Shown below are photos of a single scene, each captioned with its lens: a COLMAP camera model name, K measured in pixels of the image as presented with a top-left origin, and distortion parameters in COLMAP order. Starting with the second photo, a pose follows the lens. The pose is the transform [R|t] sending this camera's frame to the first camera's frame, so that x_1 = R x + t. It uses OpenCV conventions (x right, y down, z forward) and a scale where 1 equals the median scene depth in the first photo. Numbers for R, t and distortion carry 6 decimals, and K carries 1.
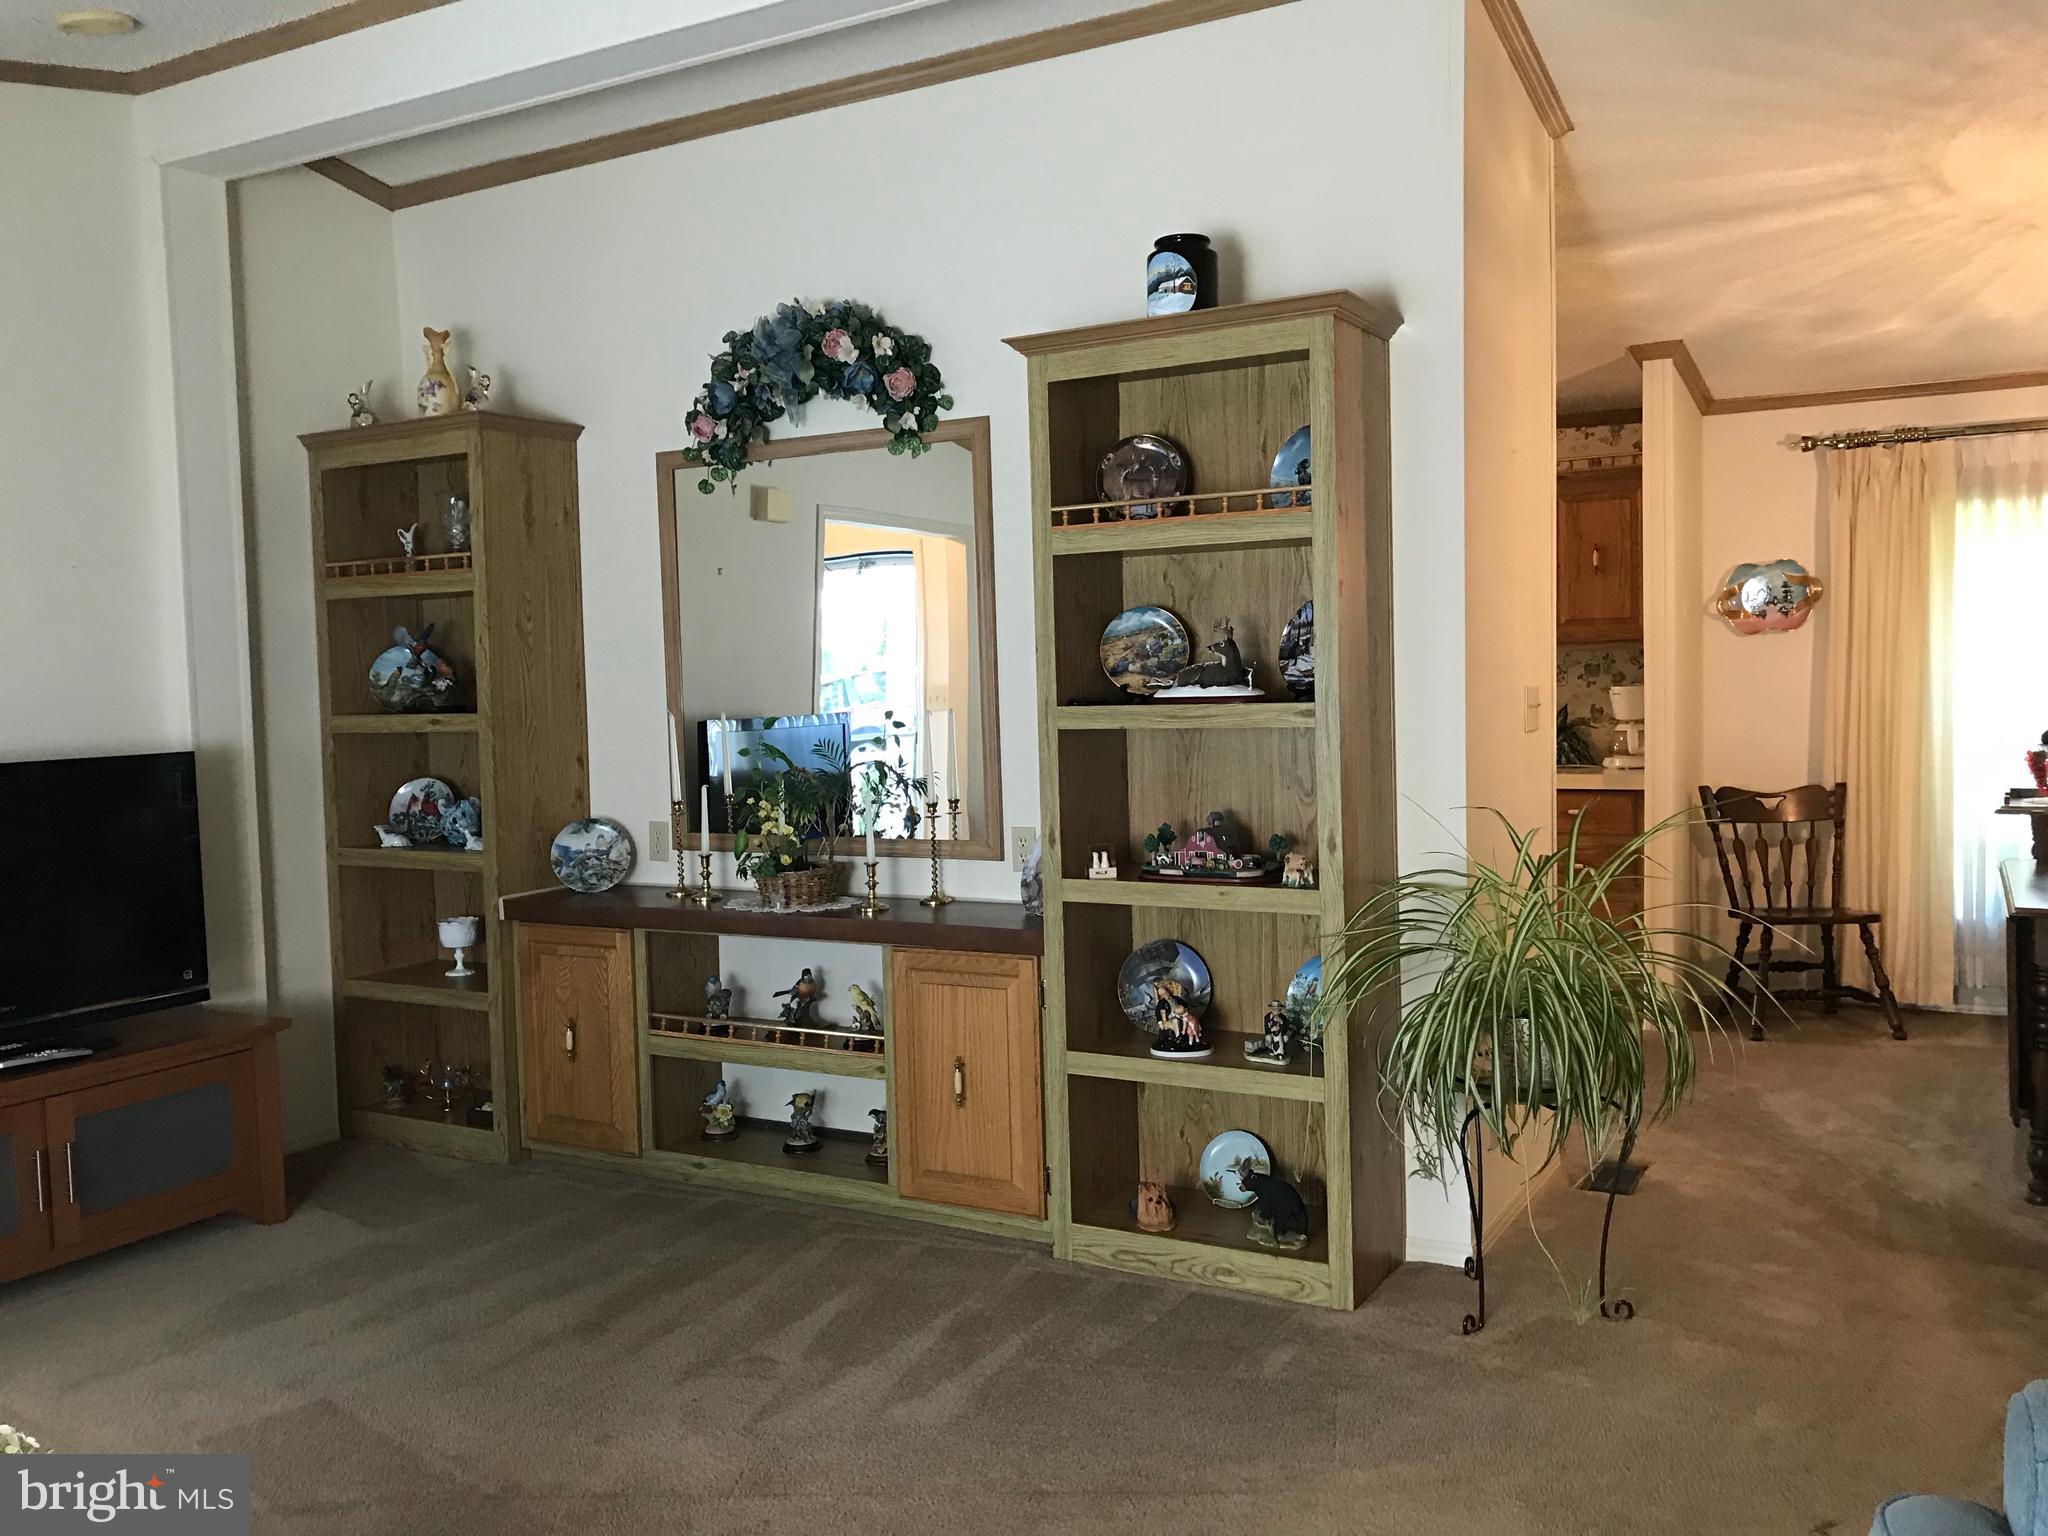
lens RADIAL K [[1679.3, 0, 1038.6], [0, 1679.3, 750.2], [0, 0, 1]] dist [0.046198, -0.050272]
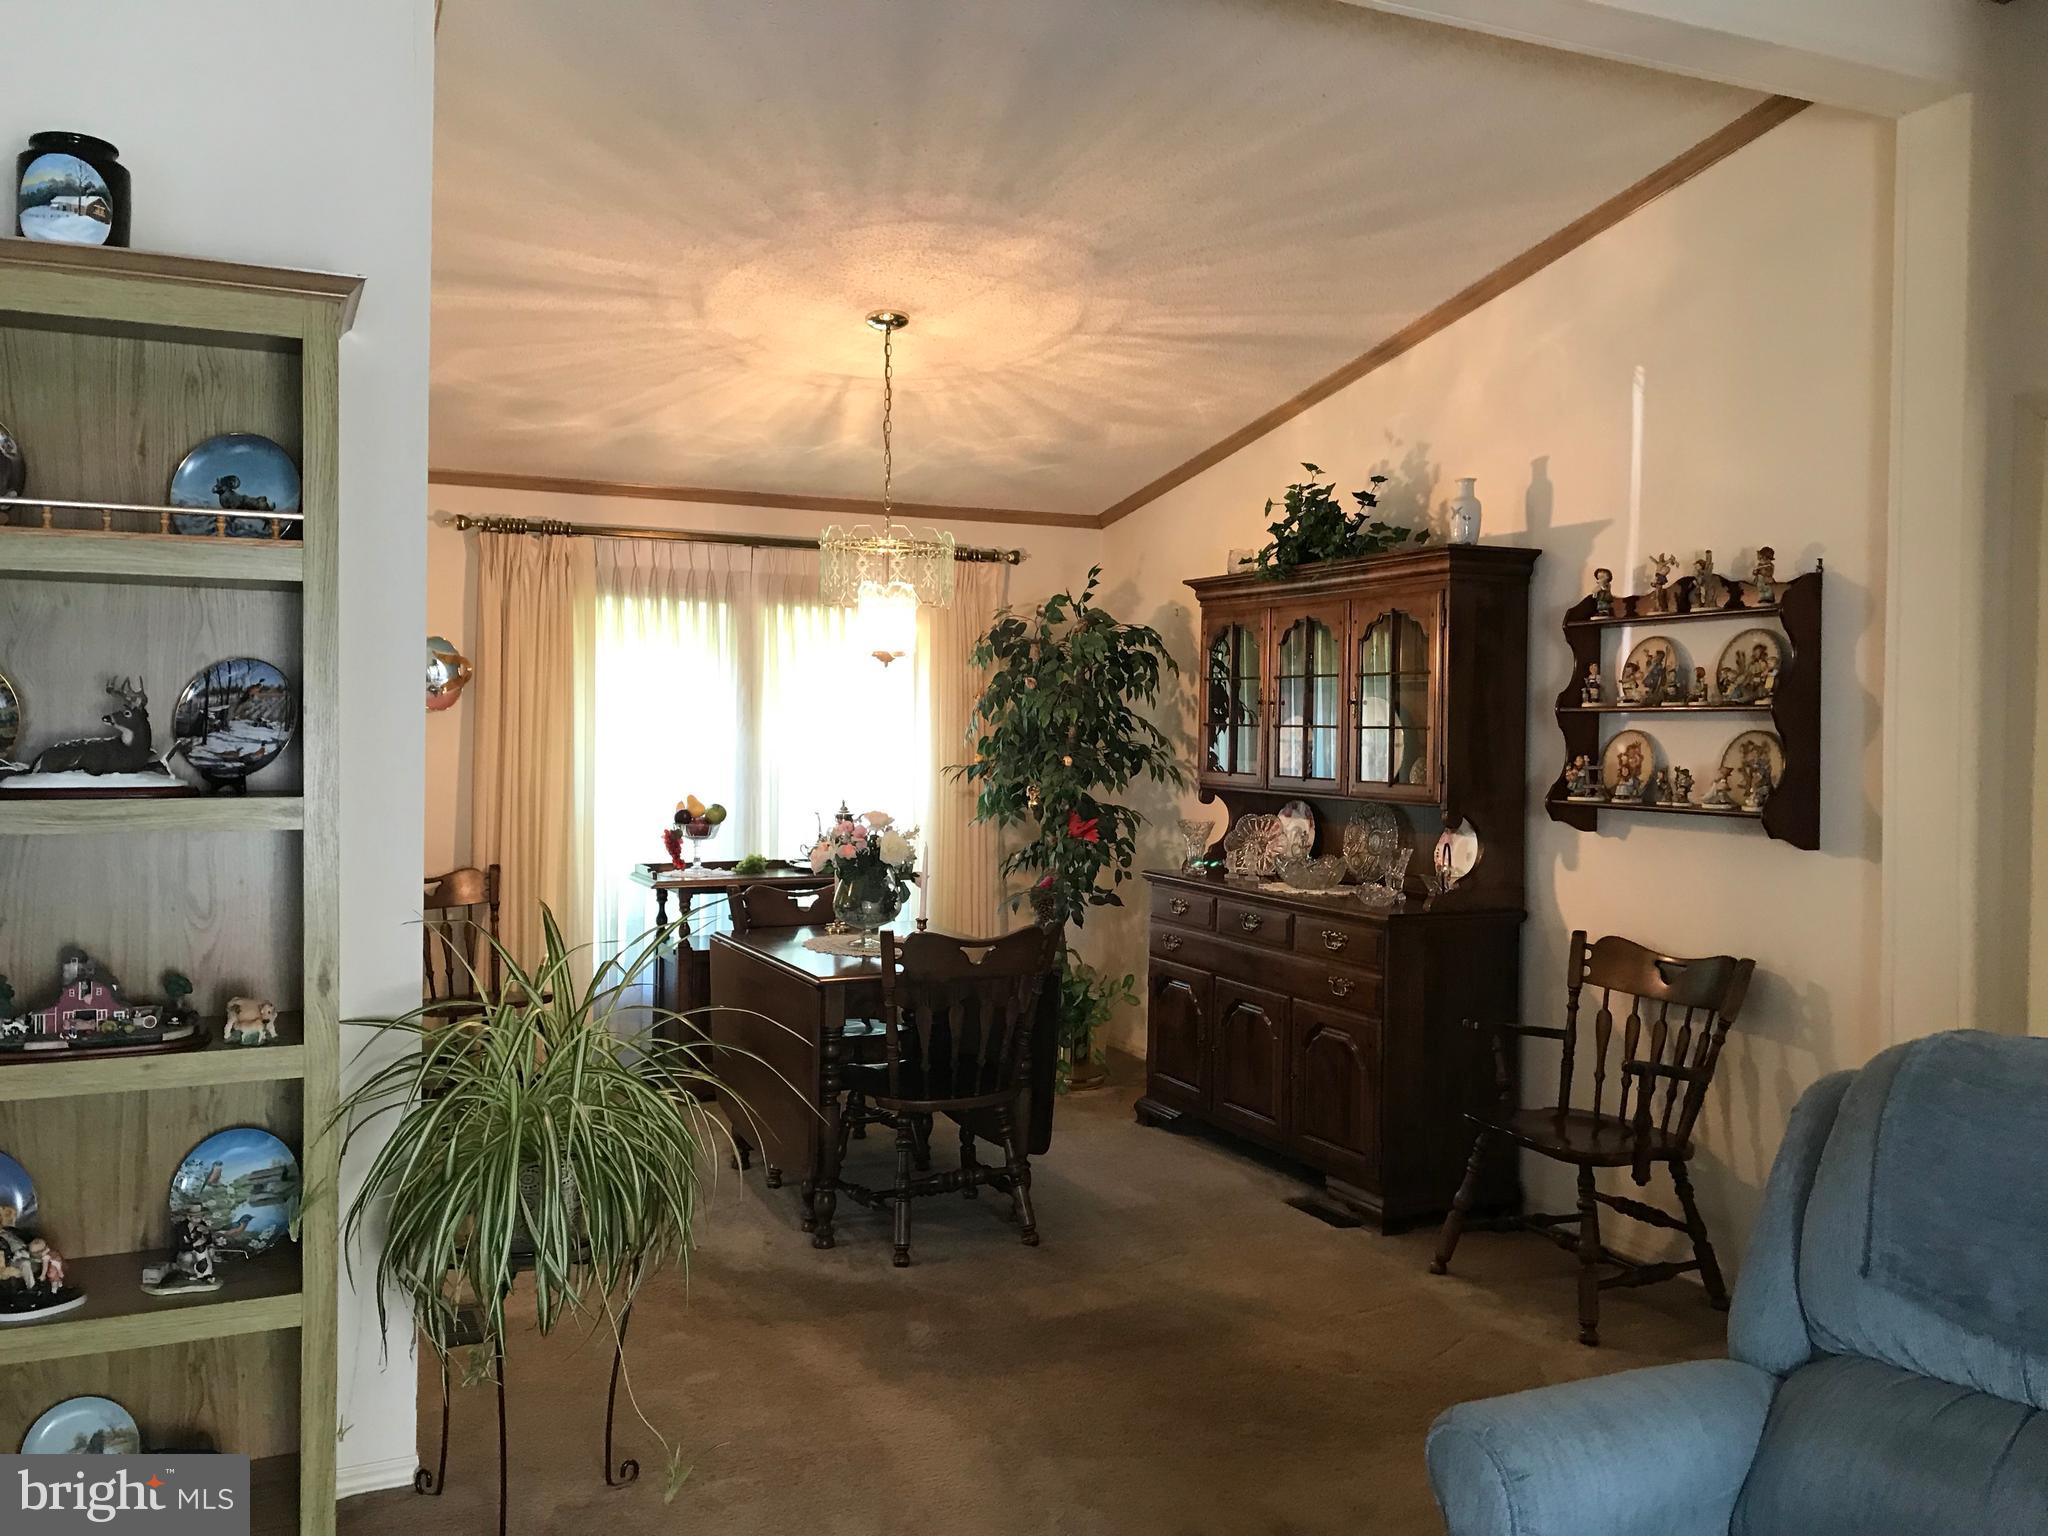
lens RADIAL K [[1679.3, 0, 1029.8], [0, 1679.3, 741.7], [0, 0, 1]] dist [0.046198, -0.050272]
pose [[0.588829, 0.021282, 0.807977, -0.206394], [0.015600, 0.999168, -0.037687, -0.015525], [-0.808107, 0.034796, 0.588007, 0.221606]]
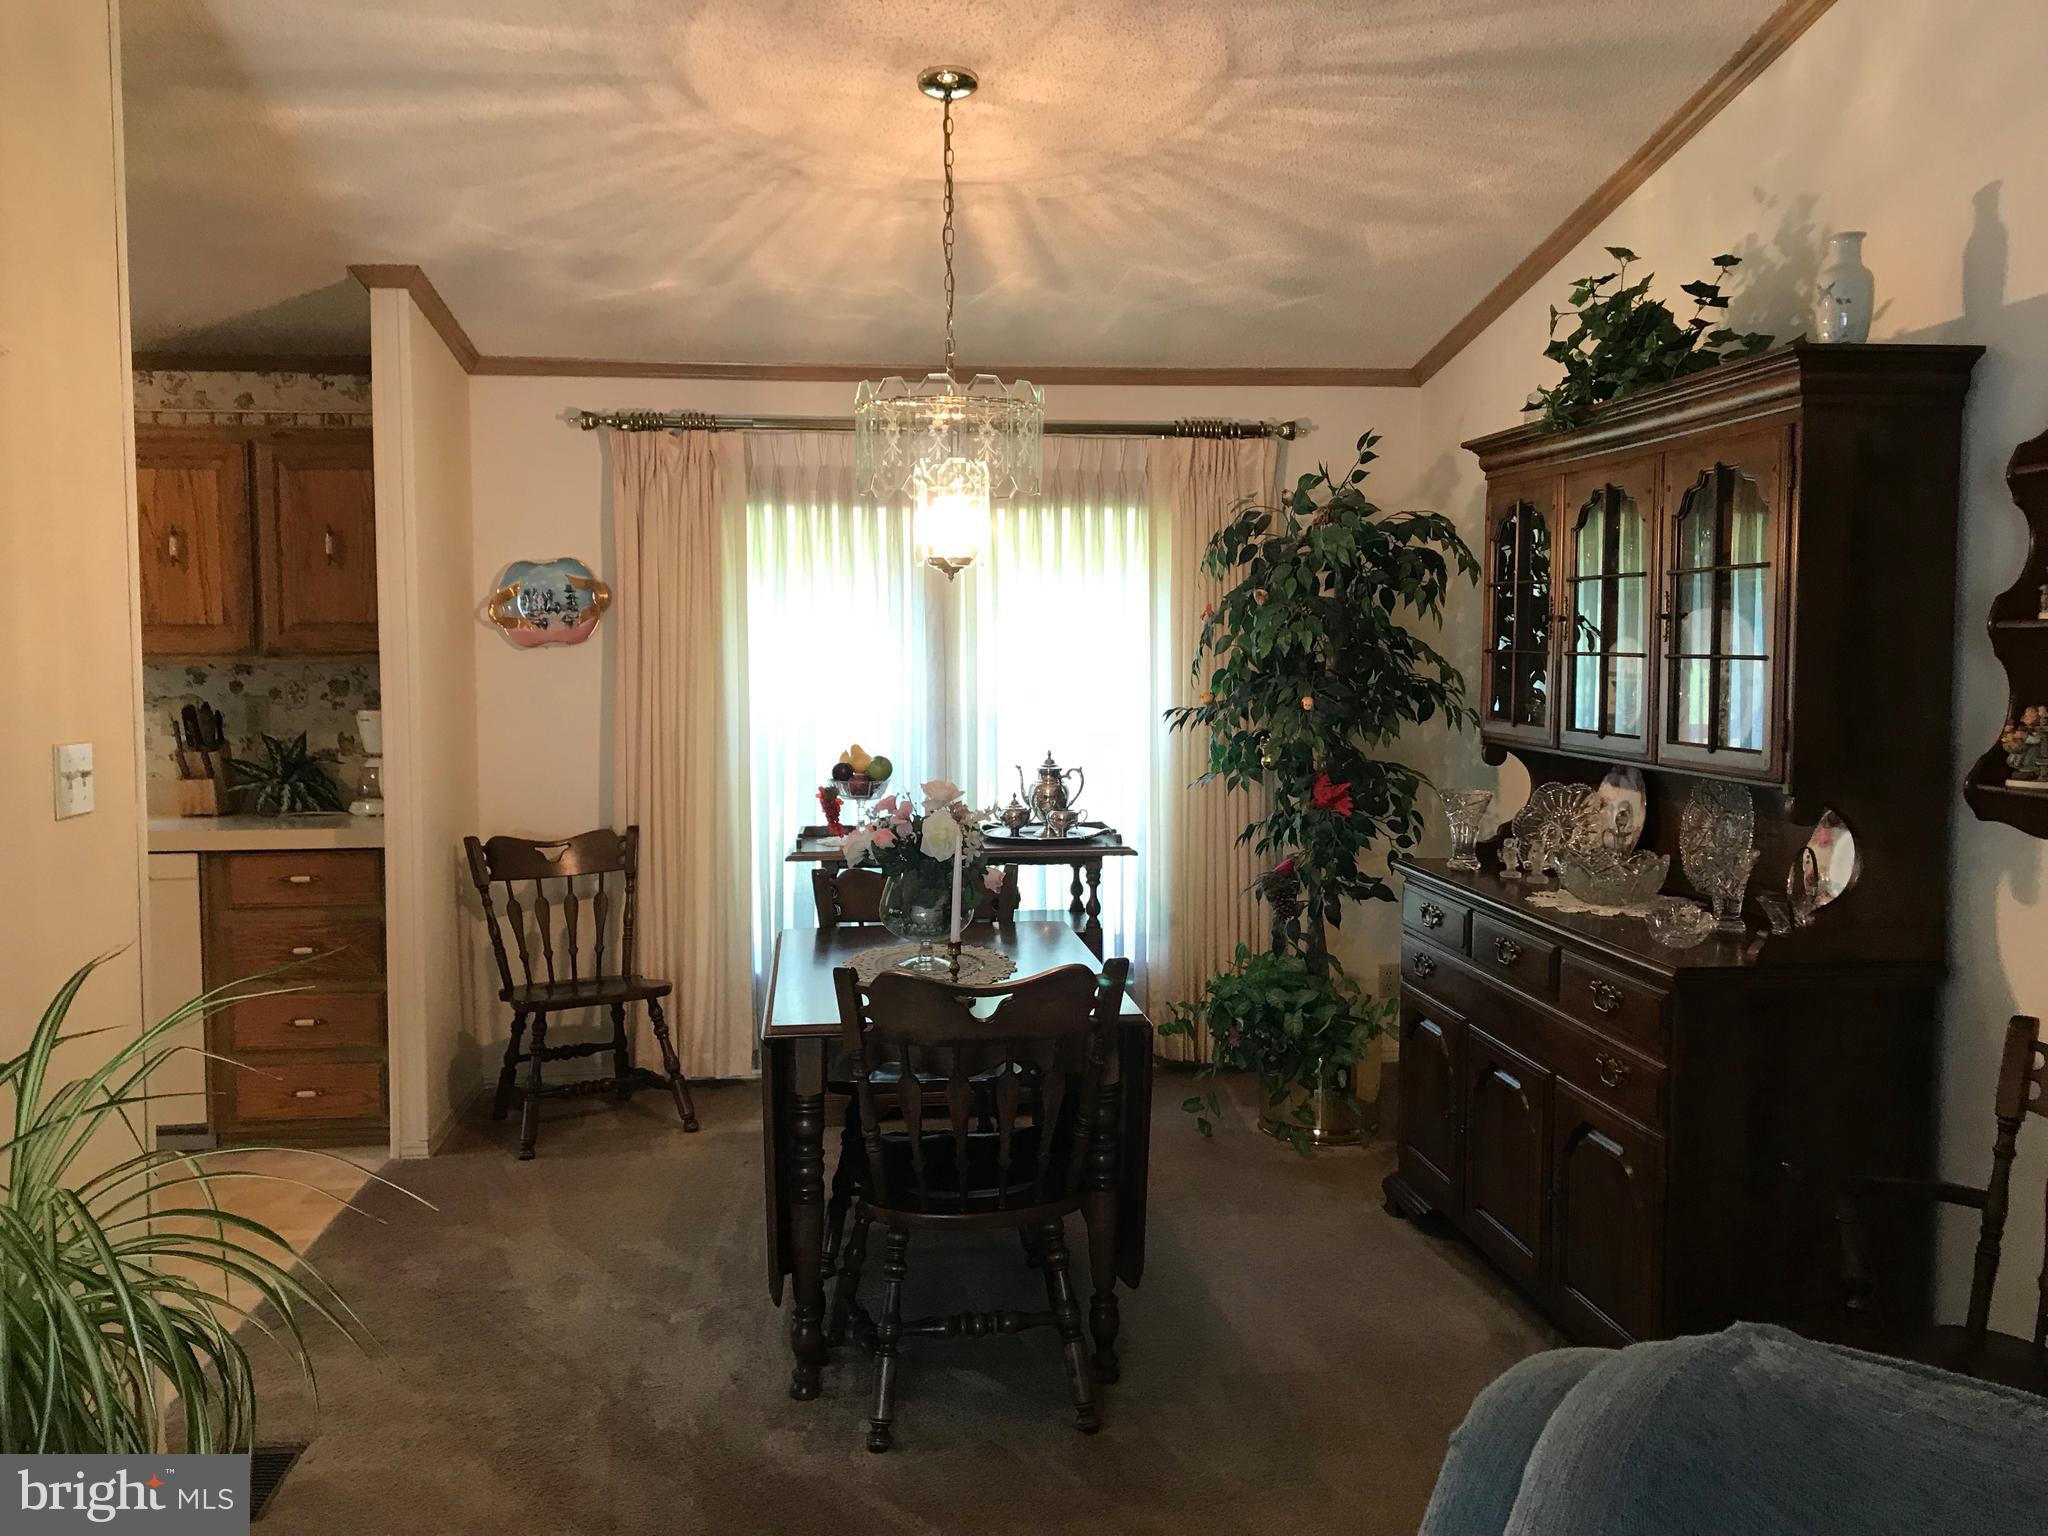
lens RADIAL K [[1679.3, 0, 1017.3], [0, 1679.3, 748.2], [0, 0, 1]] dist [0.046198, -0.050272]
pose [[0.817210, -0.015469, 0.576133, 0.207470], [0.011989, 0.999880, 0.009841, -0.036460], [-0.576215, -0.001135, 0.817297, 0.282951]]
